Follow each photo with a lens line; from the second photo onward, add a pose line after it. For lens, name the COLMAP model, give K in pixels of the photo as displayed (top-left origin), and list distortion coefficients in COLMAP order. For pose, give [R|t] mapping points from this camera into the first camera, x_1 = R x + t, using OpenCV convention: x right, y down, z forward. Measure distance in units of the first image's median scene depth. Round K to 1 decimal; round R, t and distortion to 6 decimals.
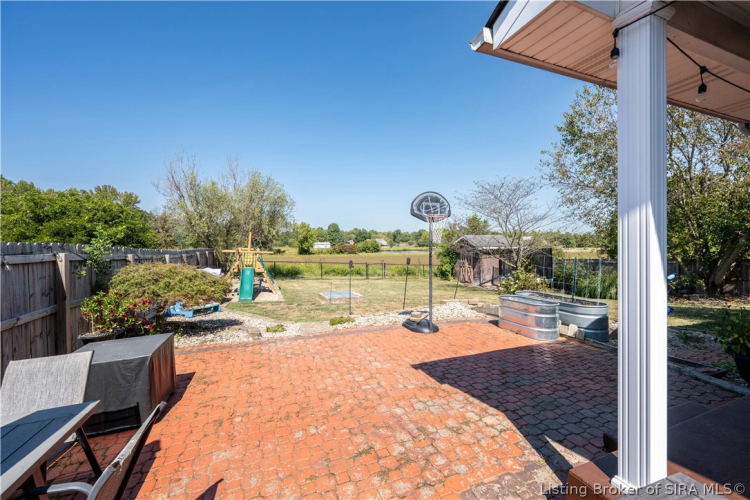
lens RADIAL K [[306.3, 0, 372.5], [0, 306.3, 248.1], [0, 0, 1]] dist [0.000093, -0.000101]
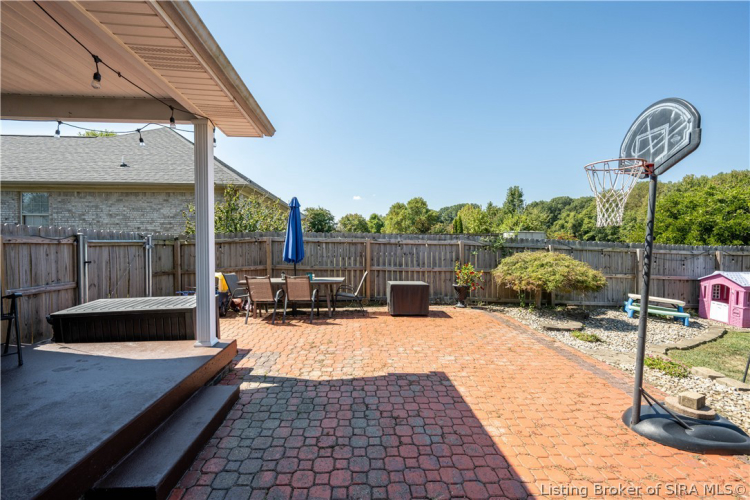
lens RADIAL K [[315.1, 0, 375.5], [0, 315.1, 249.8], [0, 0, 1]] dist [0.002354, 0.000294]
pose [[-0.299297, 0.029158, -0.953715, 1.182758], [-0.021322, 0.999079, 0.037236, 0.014356], [0.953922, 0.031479, -0.298399, 1.252069]]
